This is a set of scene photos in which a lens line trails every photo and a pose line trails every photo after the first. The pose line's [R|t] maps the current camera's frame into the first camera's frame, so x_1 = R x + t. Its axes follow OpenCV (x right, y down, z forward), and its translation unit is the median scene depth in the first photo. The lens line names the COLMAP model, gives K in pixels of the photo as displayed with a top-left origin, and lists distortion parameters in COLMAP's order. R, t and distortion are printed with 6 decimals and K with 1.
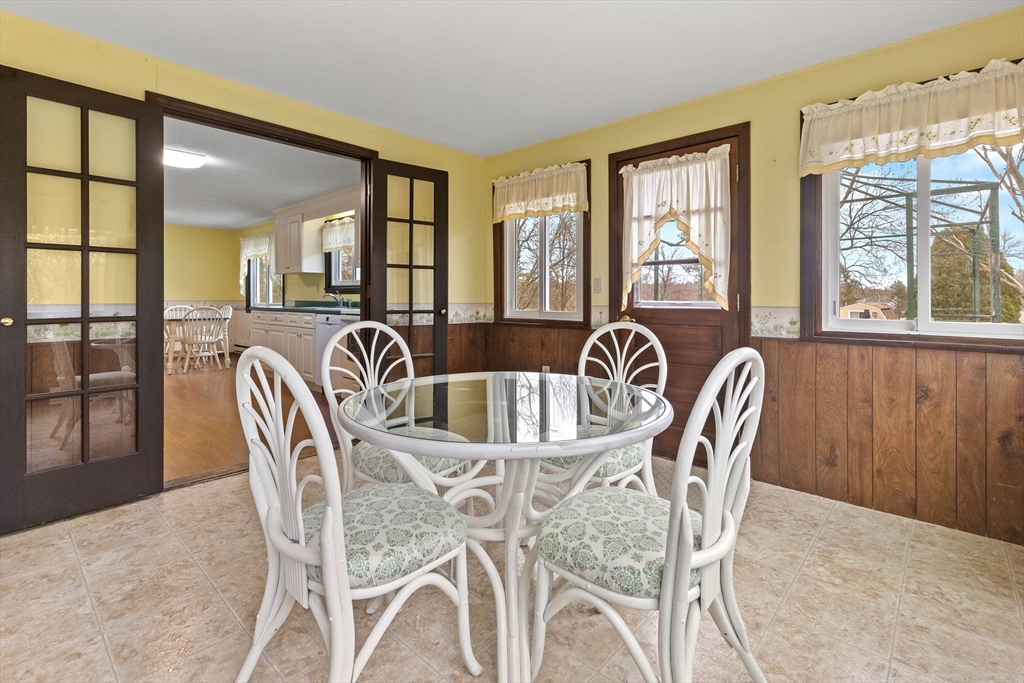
lens RADIAL K [[467.7, 0, 528.2], [0, 467.7, 303.7], [0, 0, 1]] dist [-0.002050, -0.000233]
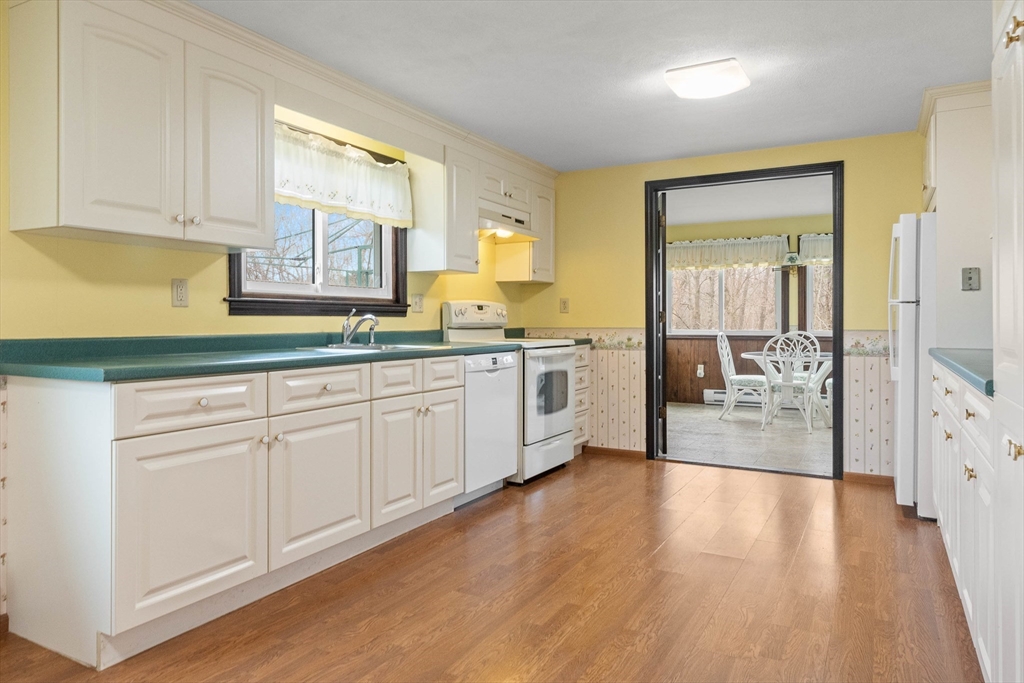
lens RADIAL K [[661.1, 0, 511.9], [0, 661.1, 320.1], [0, 0, 1]] dist [0.001281, 0.000428]
pose [[-0.200185, -0.000005, 0.979758, -0.955591], [0.013741, 0.999902, 0.002812, -0.014983], [-0.979662, 0.014026, -0.200165, 0.894288]]
